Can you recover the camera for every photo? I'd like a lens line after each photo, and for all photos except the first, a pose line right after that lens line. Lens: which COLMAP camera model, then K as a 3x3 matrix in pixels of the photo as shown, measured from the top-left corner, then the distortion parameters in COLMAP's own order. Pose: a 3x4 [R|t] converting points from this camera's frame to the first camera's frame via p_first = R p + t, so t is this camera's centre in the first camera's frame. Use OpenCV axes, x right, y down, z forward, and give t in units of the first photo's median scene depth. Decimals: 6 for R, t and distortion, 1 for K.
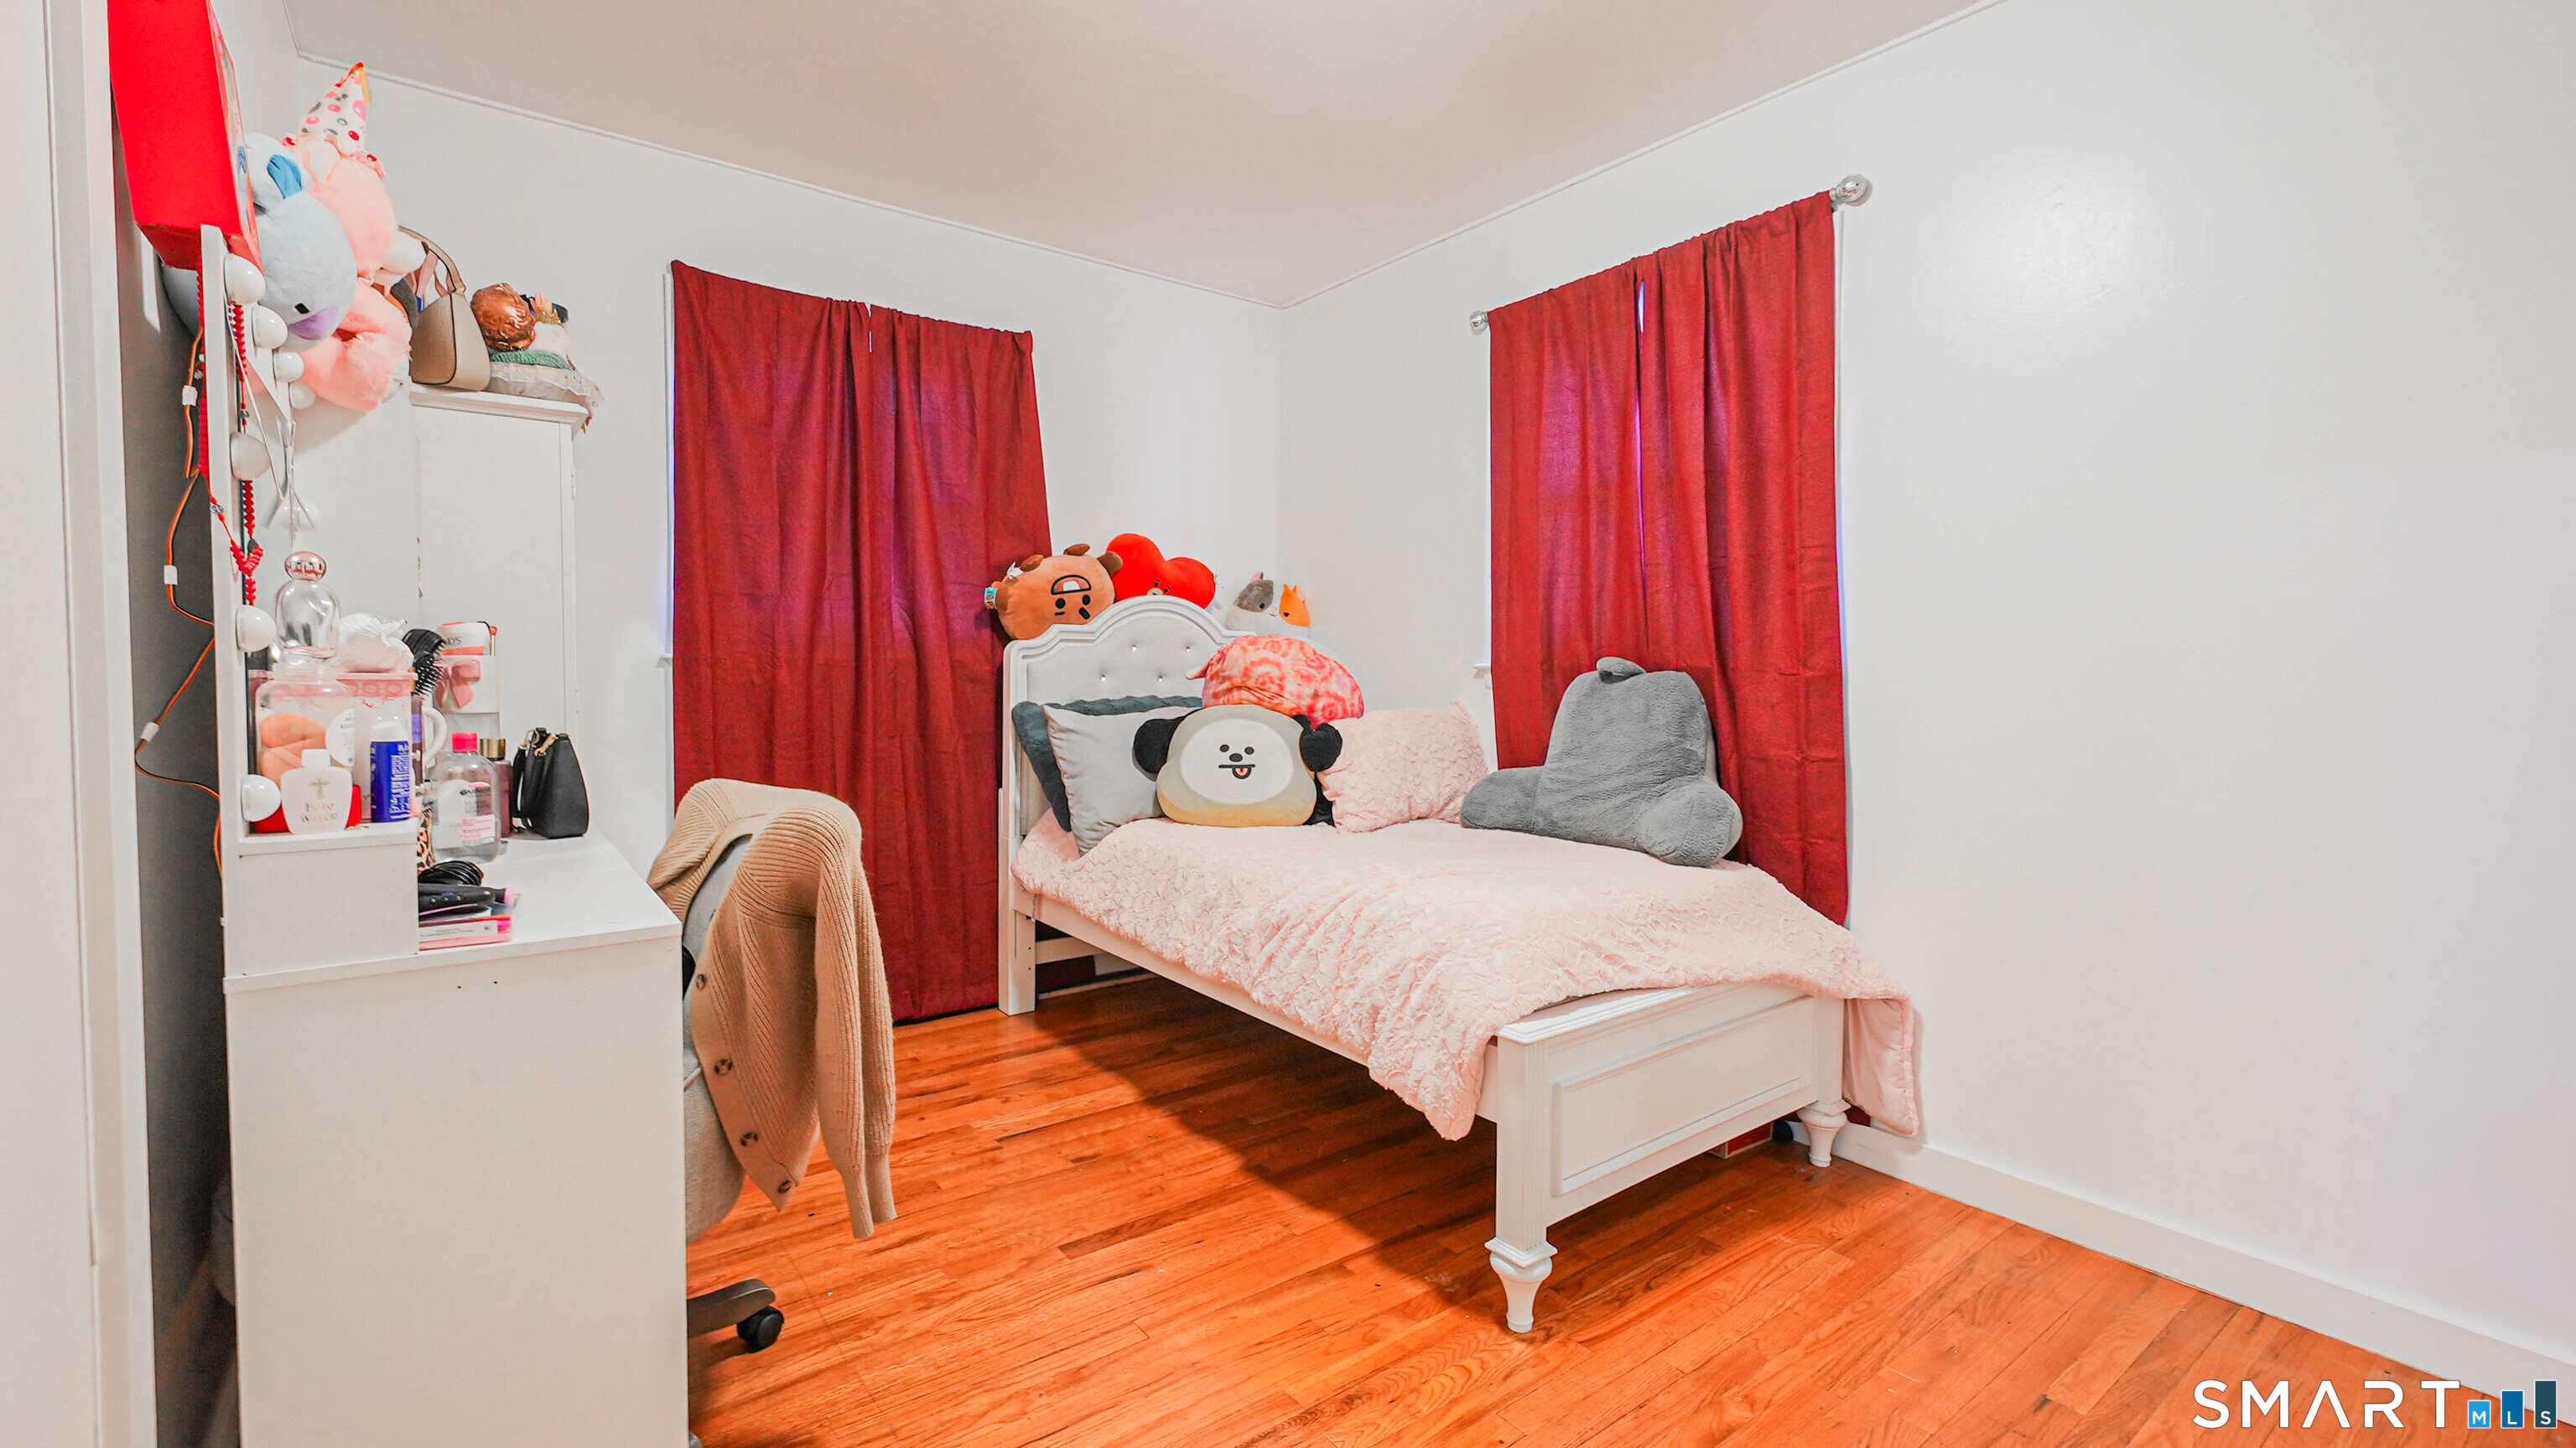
lens RADIAL K [[1059.7, 0, 1281.9], [0, 1059.7, 709.9], [0, 0, 1]] dist [0.004077, -0.000409]
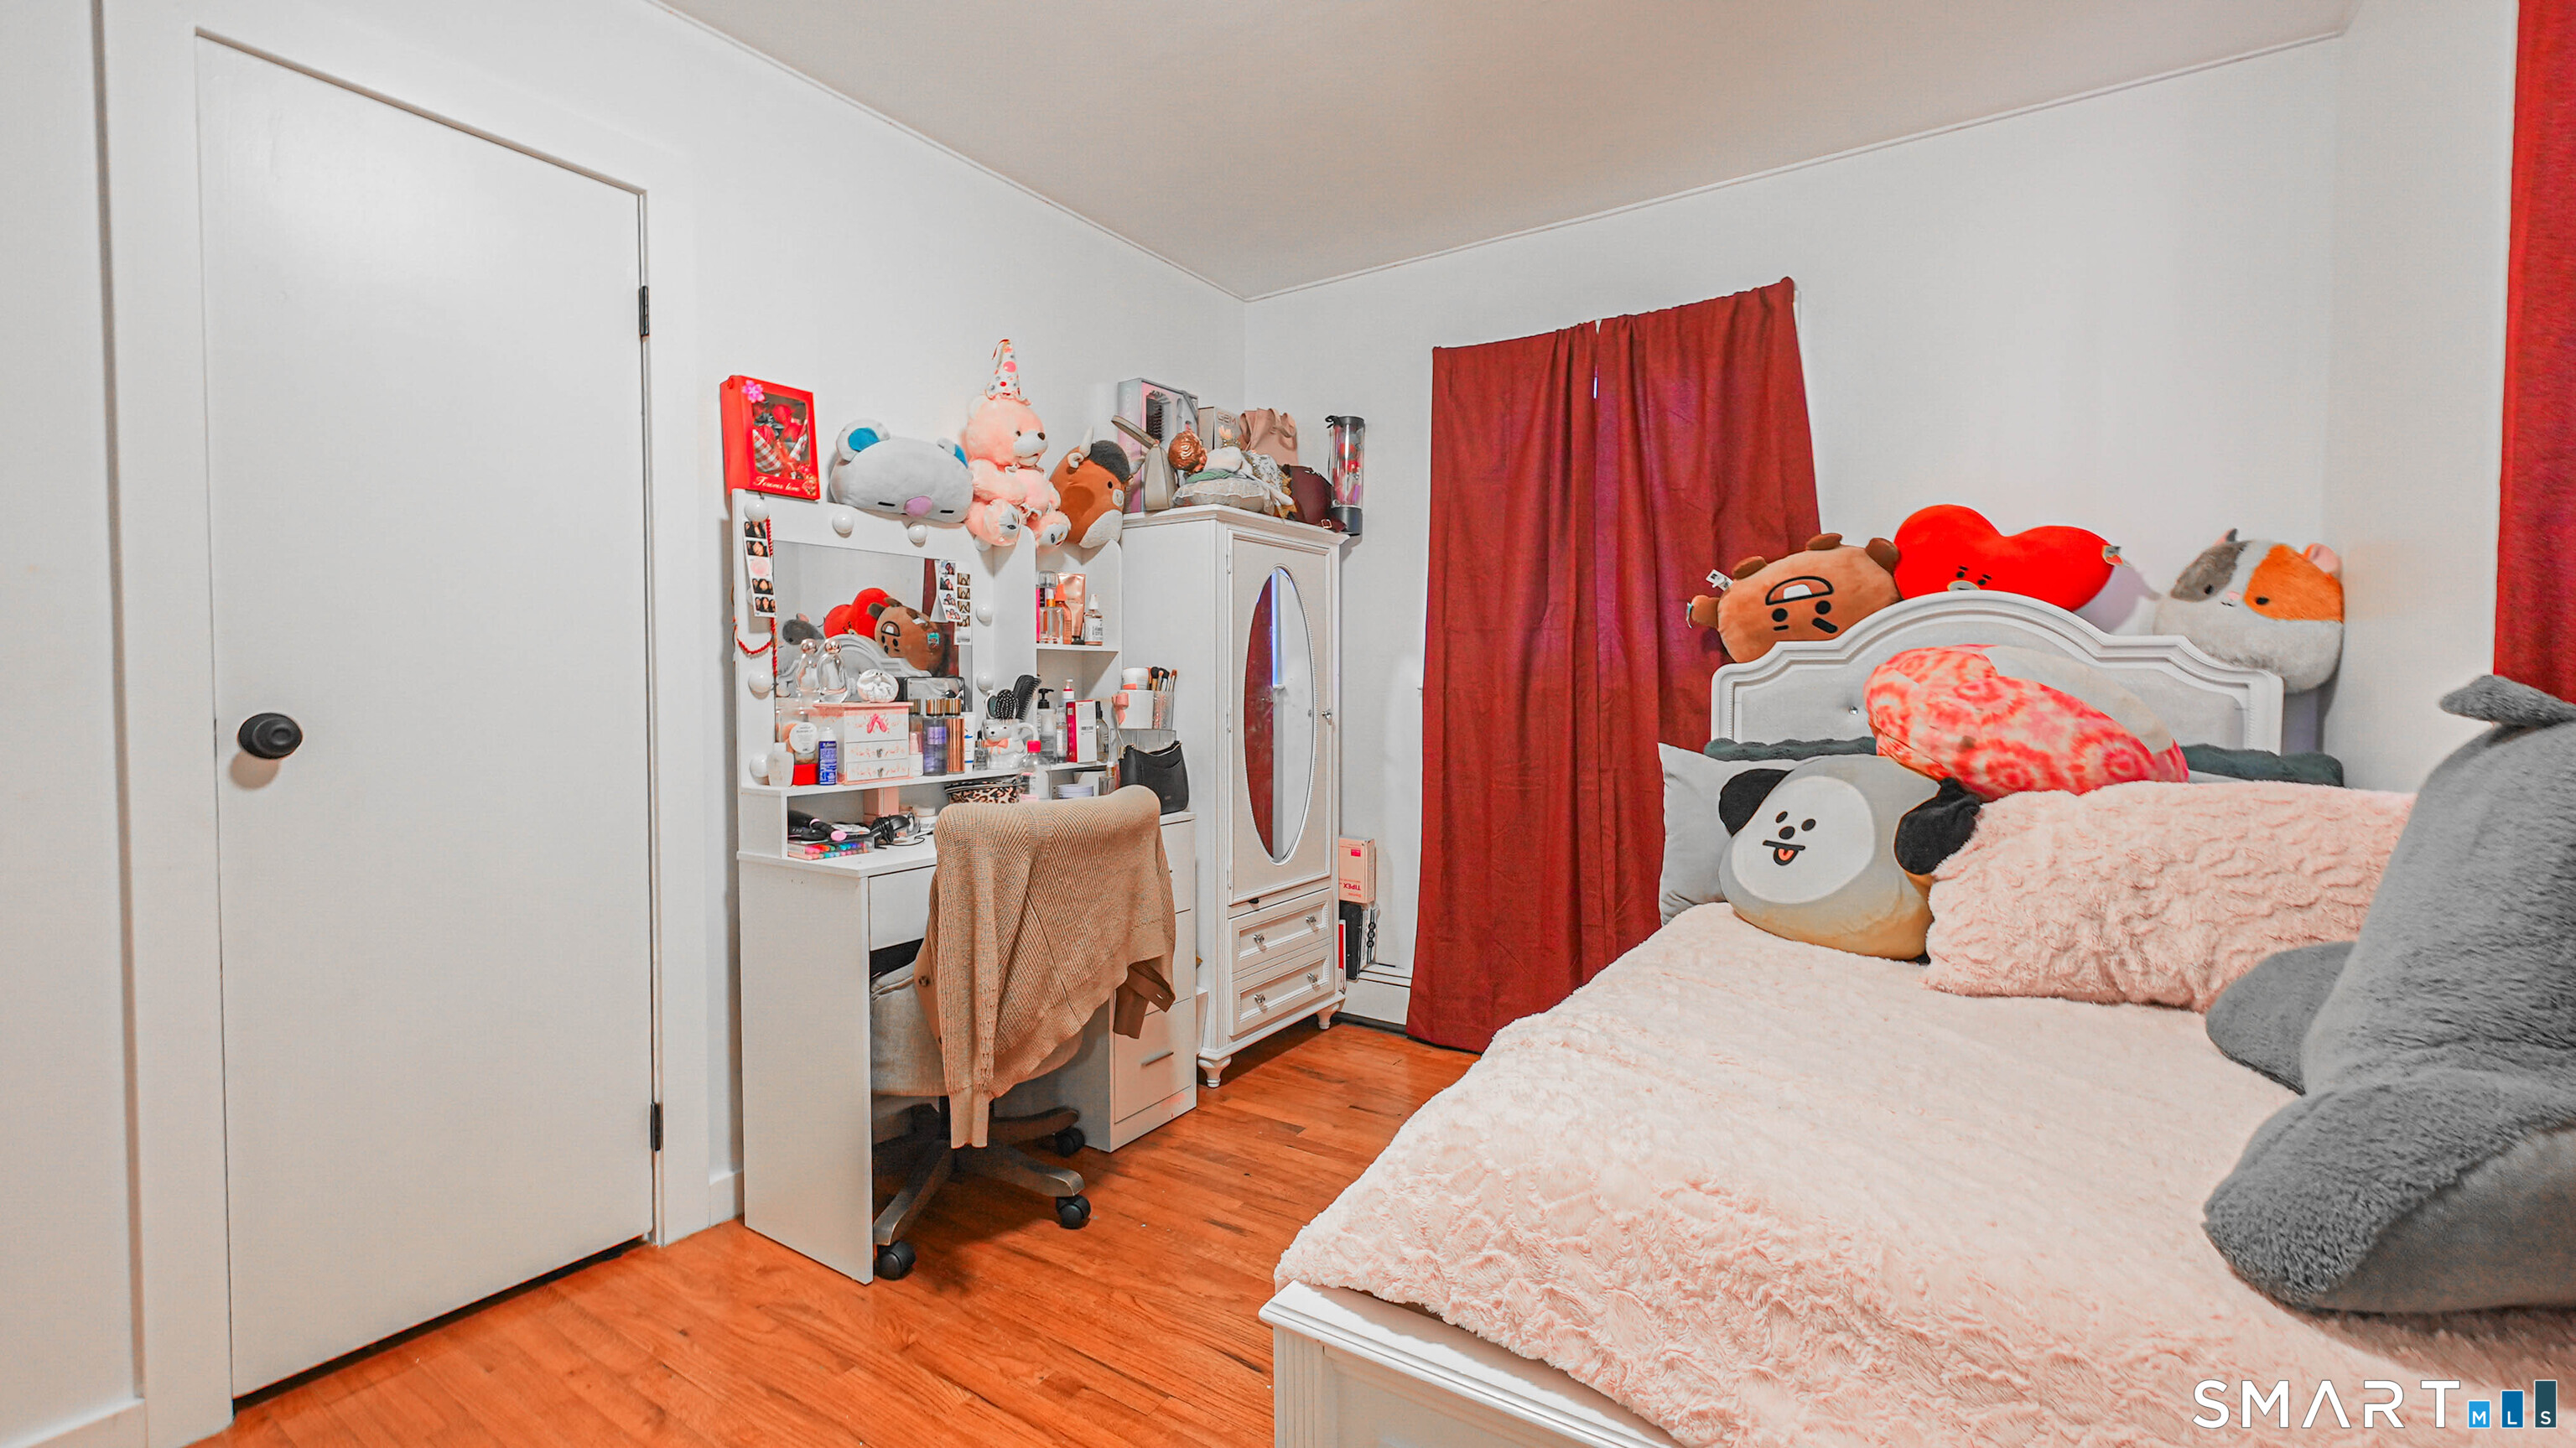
lens RADIAL K [[1059.7, 0, 1281.9], [0, 1059.7, 709.9], [0, 0, 1]] dist [0.004077, -0.000409]
pose [[0.348083, 0.013887, -0.937361, 0.429884], [-0.035895, 0.999354, 0.001476, -0.020203], [0.936776, 0.033132, 0.348357, 0.418234]]
